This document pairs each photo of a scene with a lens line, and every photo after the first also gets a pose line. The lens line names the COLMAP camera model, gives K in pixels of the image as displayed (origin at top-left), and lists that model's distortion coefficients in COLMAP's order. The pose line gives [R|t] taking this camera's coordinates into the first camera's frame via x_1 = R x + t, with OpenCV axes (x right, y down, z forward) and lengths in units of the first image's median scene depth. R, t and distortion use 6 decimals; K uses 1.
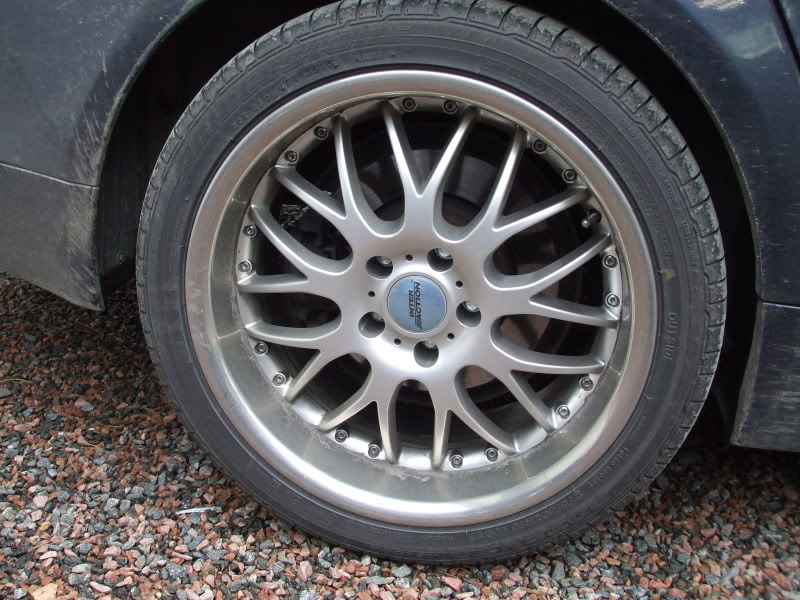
lens RADIAL K [[896.6, 0, 399.3], [0, 896.6, 295.7], [0, 0, 1]] dist [-0.078410, 0.000000]
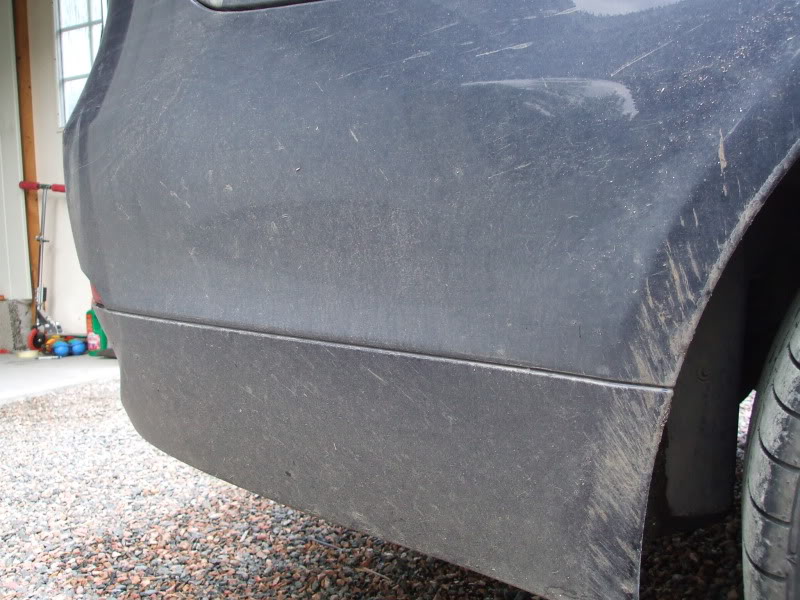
lens RADIAL K [[896.6, 0, 399.4], [0, 896.6, 301.5], [0, 0, 1]] dist [-0.078410, 0.000000]
pose [[0.981006, -0.058965, -0.184798, -0.406194], [0.001148, 0.954427, -0.298441, -0.012357], [0.193974, 0.292561, 0.936367, 0.451278]]
